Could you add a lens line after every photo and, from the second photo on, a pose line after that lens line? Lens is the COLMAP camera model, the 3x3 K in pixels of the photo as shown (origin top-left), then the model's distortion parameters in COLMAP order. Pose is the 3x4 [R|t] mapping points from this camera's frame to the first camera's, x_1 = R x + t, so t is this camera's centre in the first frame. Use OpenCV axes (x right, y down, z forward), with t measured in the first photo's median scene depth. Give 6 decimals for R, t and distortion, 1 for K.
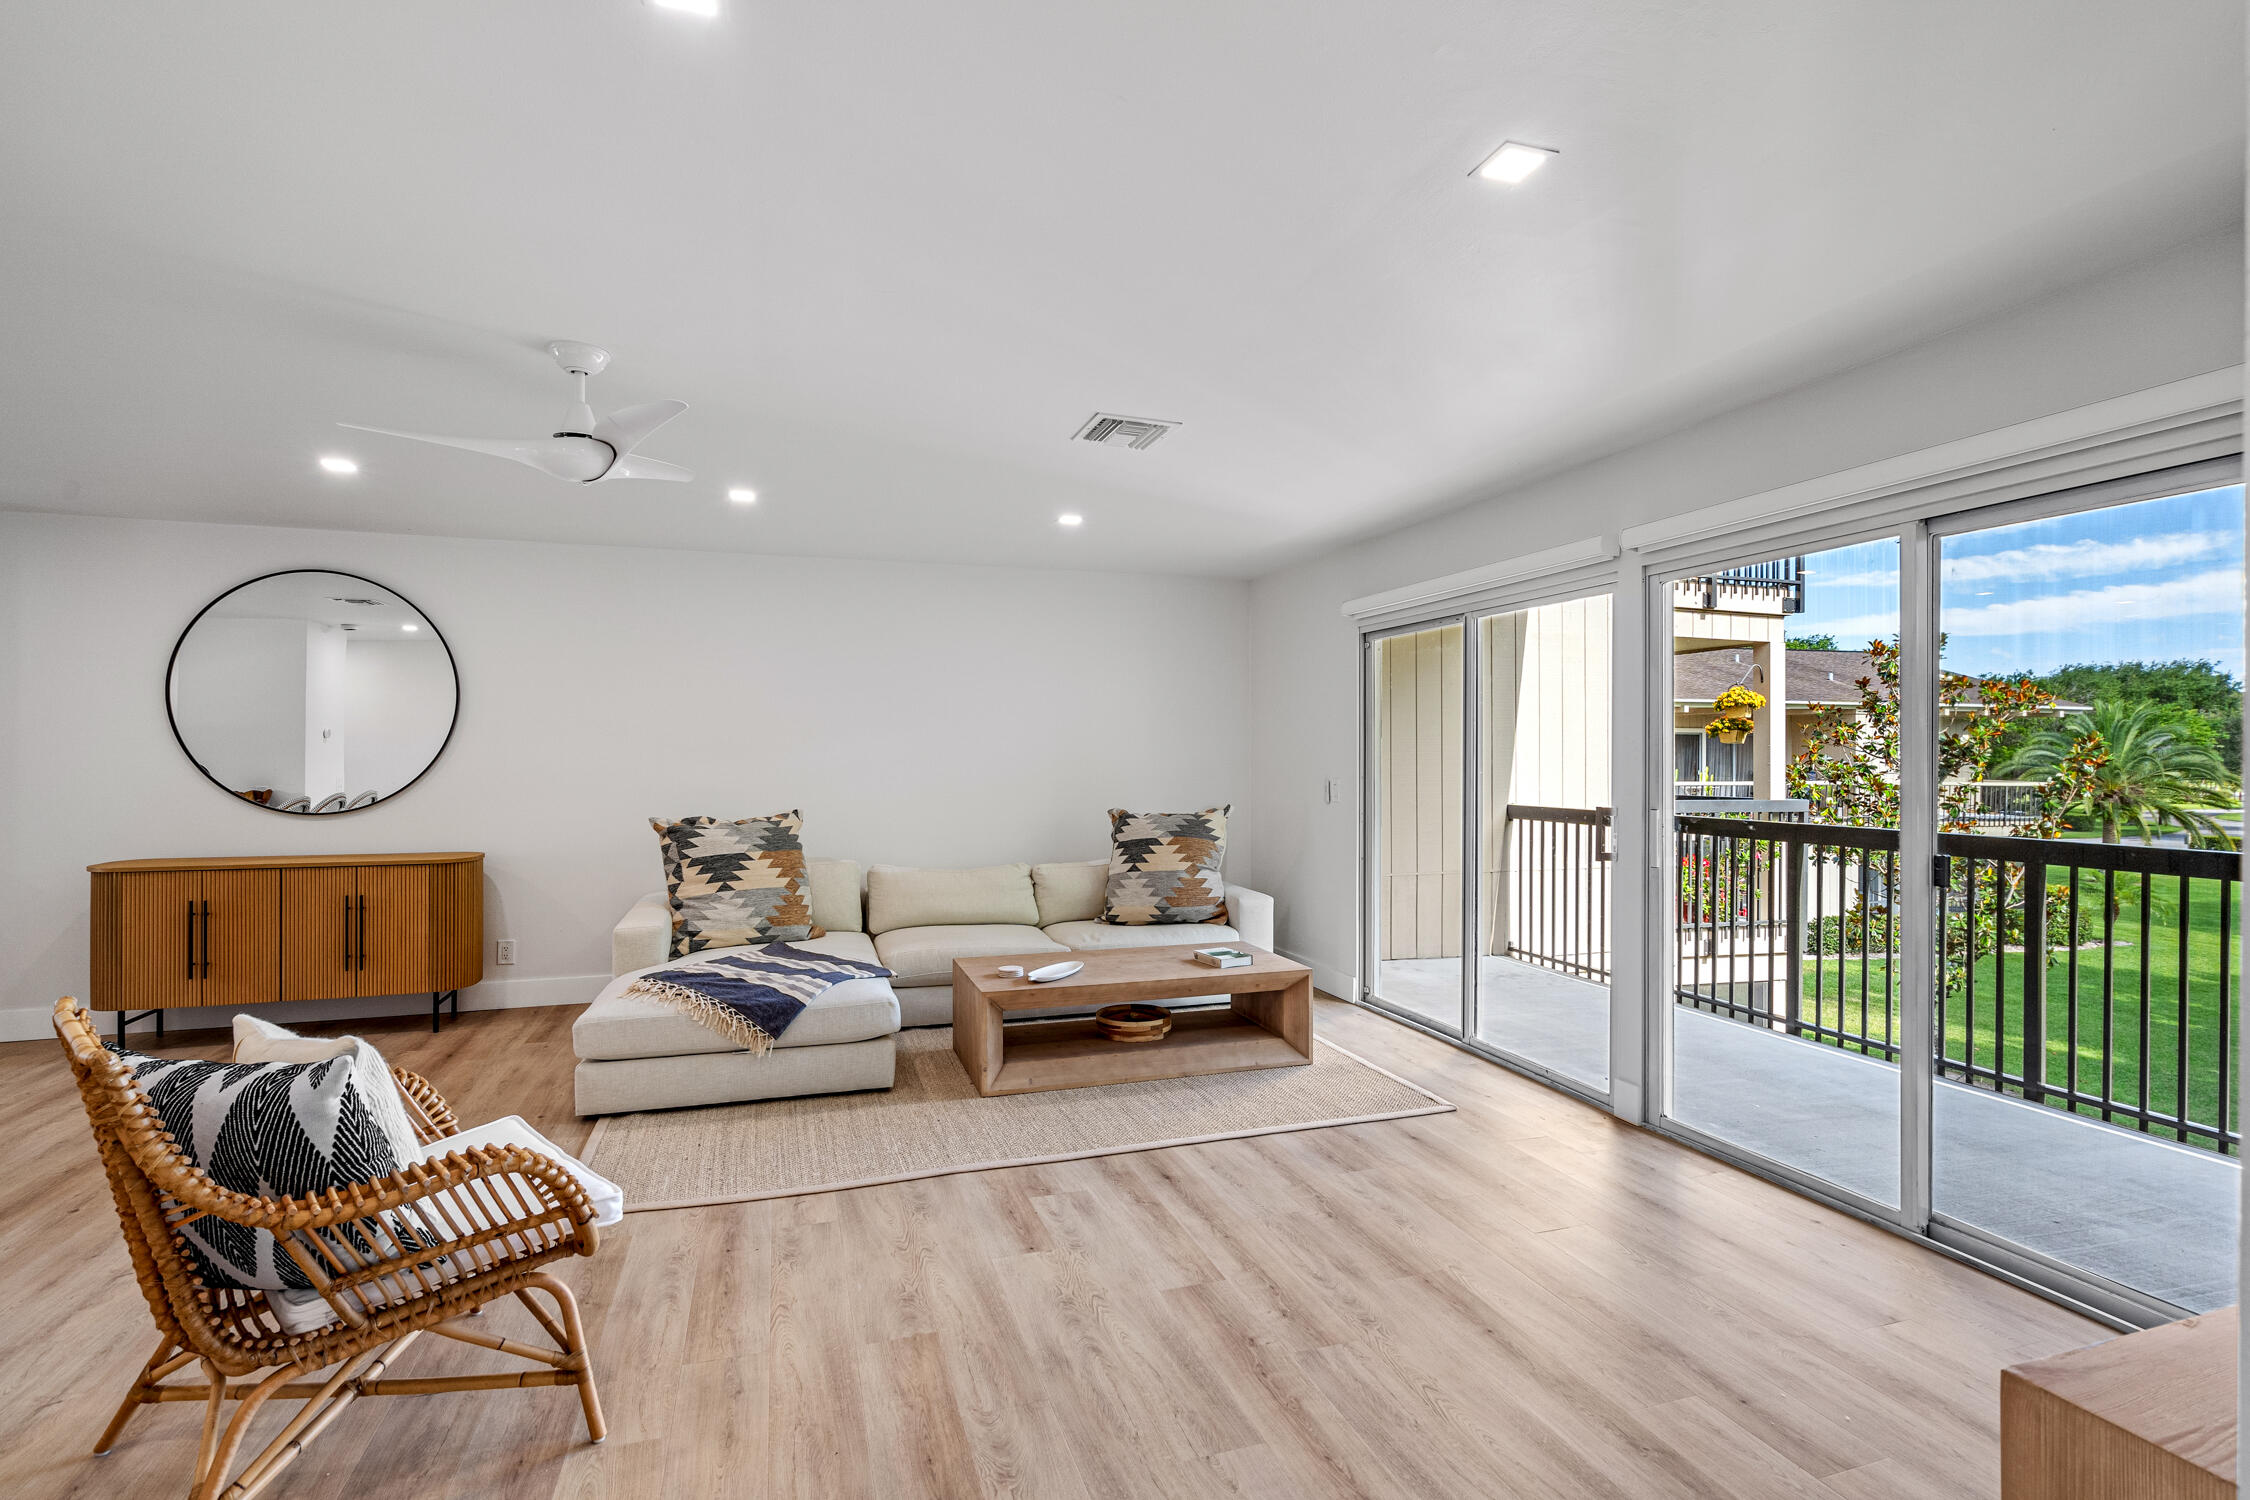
lens RADIAL K [[1024.1, 0, 1127.4], [0, 1024.1, 752.2], [0, 0, 1]] dist [-0.003415, 0.000492]
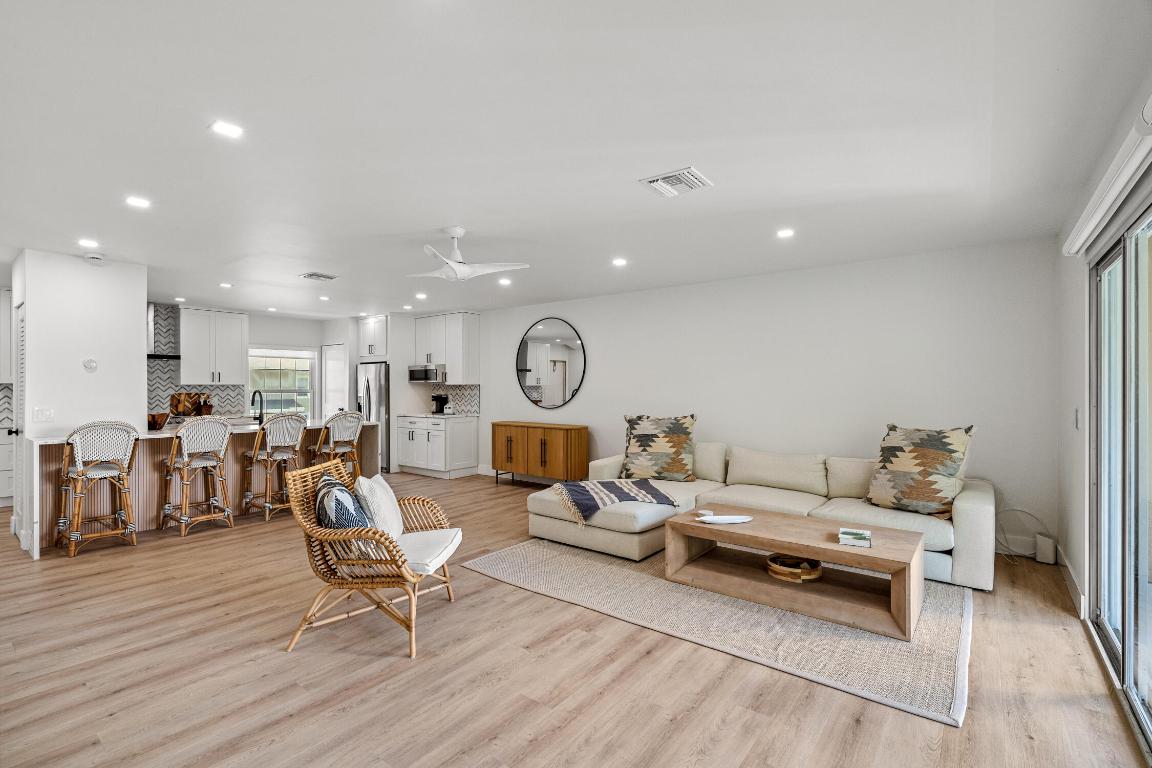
lens RADIAL K [[524.3, 0, 579.7], [0, 524.3, 387.3], [0, 0, 1]] dist [-0.003415, 0.000492]
pose [[0.559782, -0.000250, -0.828640, 0.474599], [0.005453, 0.999979, 0.003381, 0.000478], [0.828622, -0.006411, 0.559772, 0.335096]]
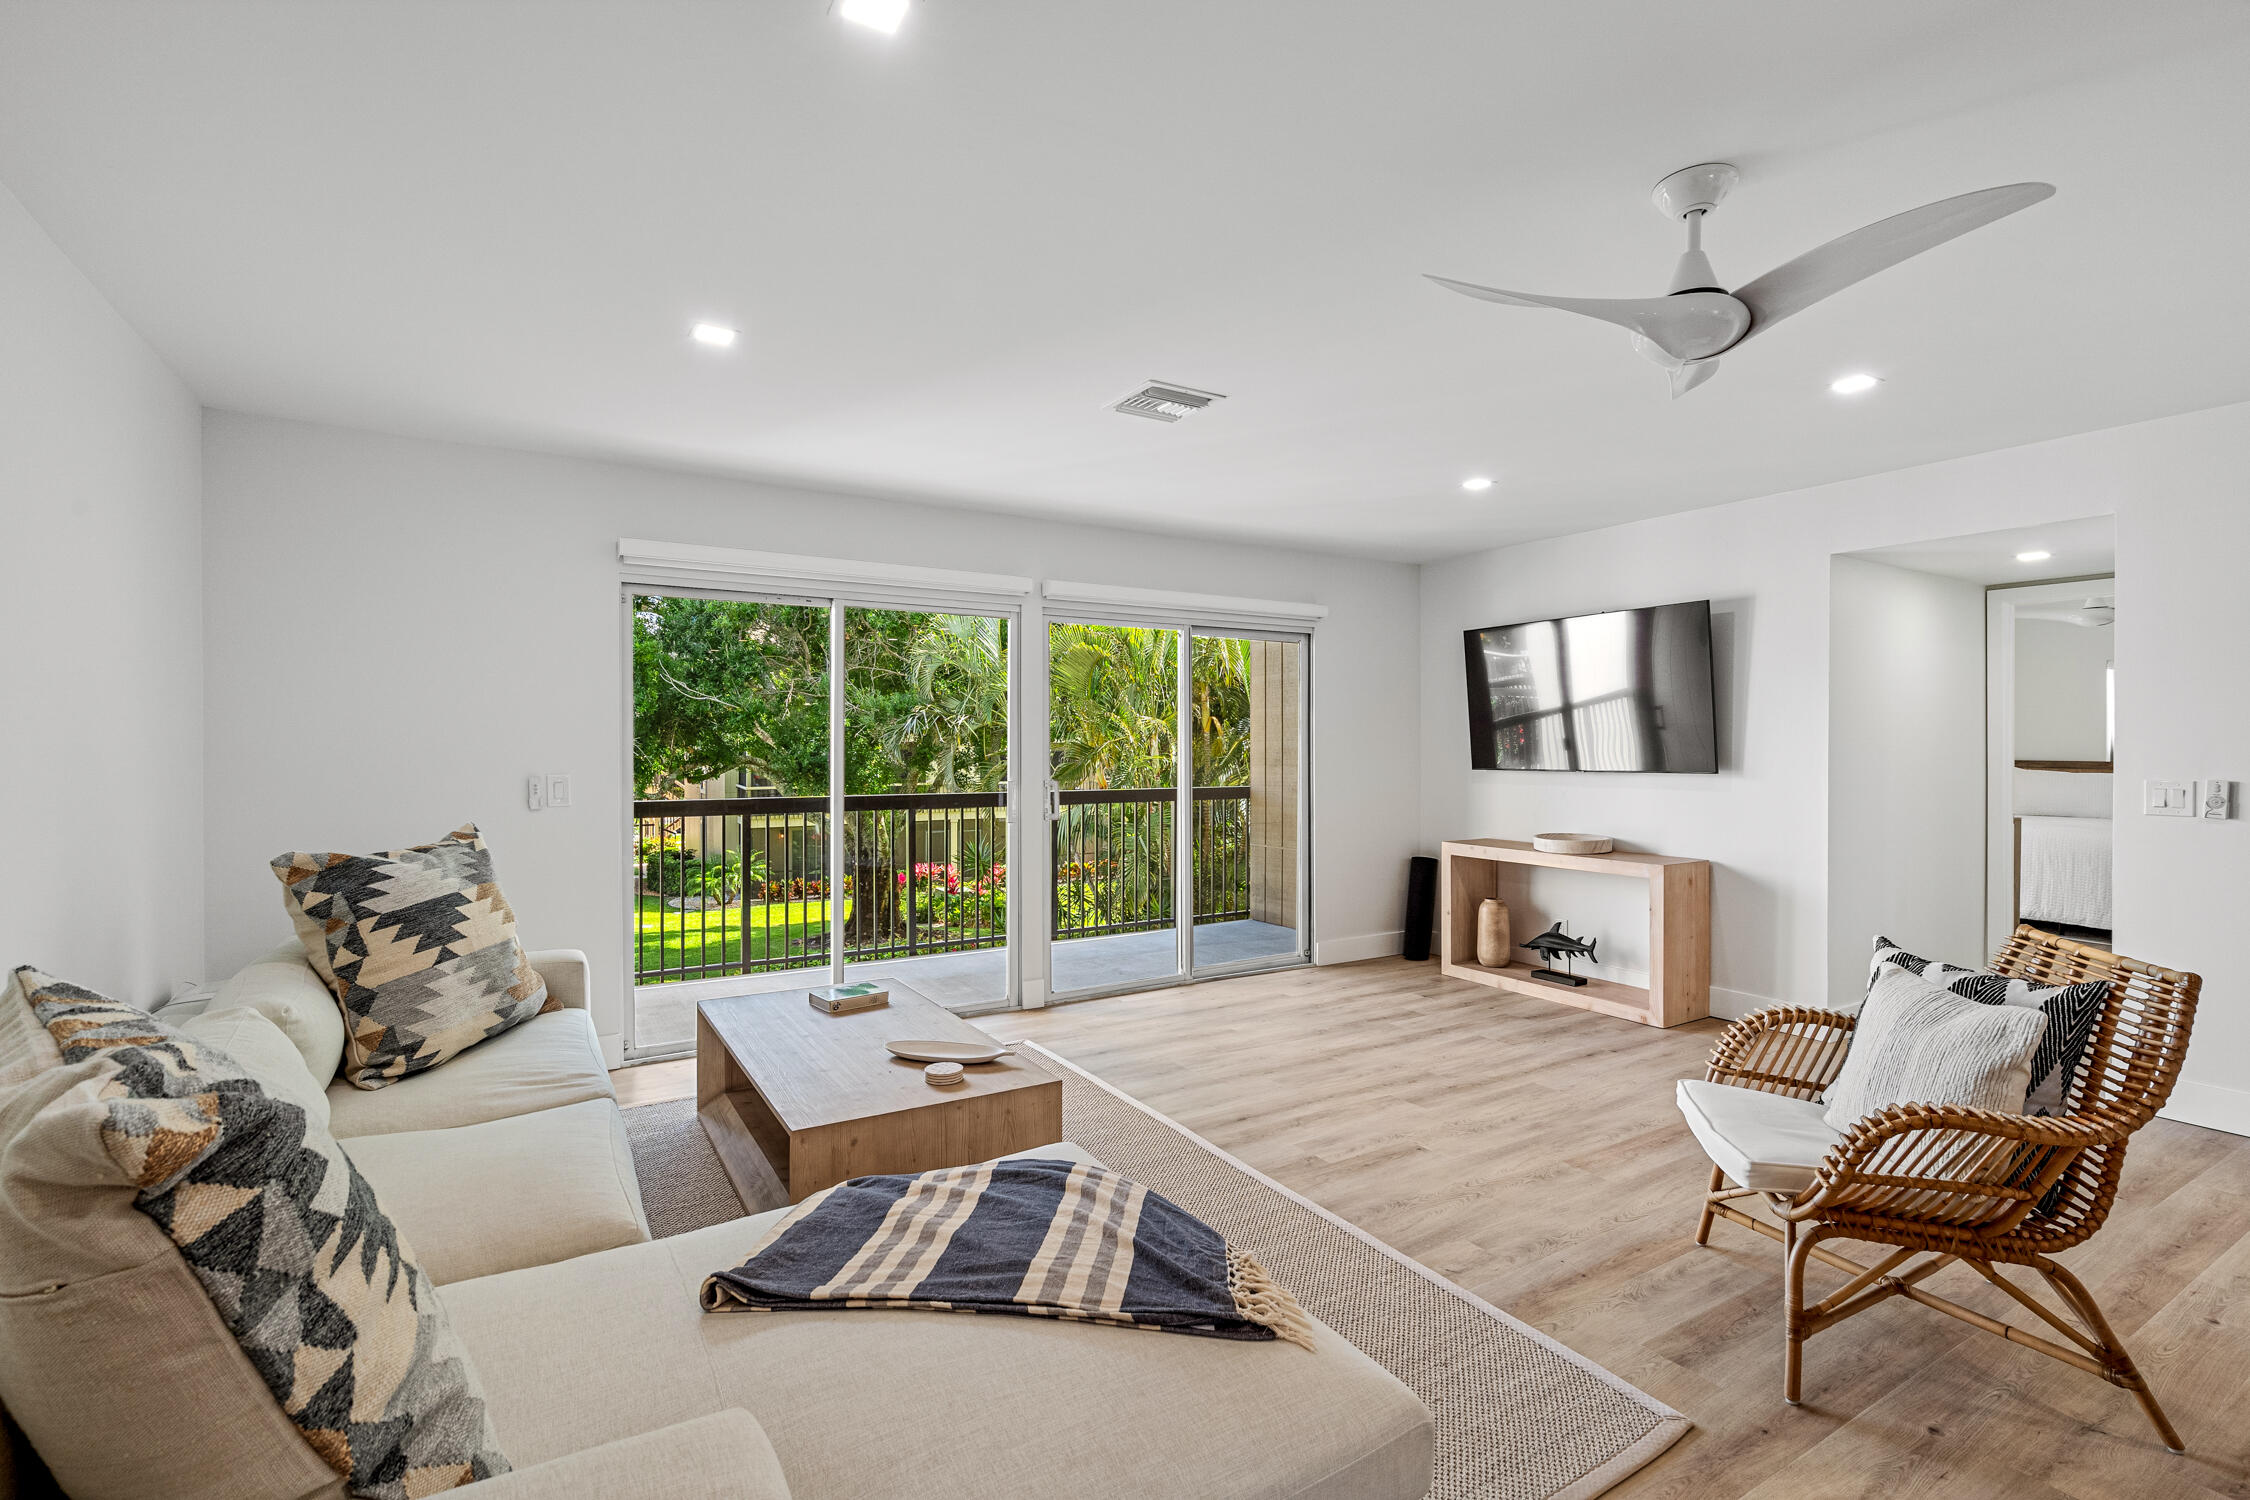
lens RADIAL K [[1024.1, 0, 1103.8], [0, 1024.1, 742.8], [0, 0, 1]] dist [-0.003415, 0.000492]
pose [[-0.202665, 0.001429, 0.979247, -0.755118], [-0.007888, 0.999964, -0.003092, 0.003585], [-0.979216, -0.008351, -0.202646, 1.006291]]
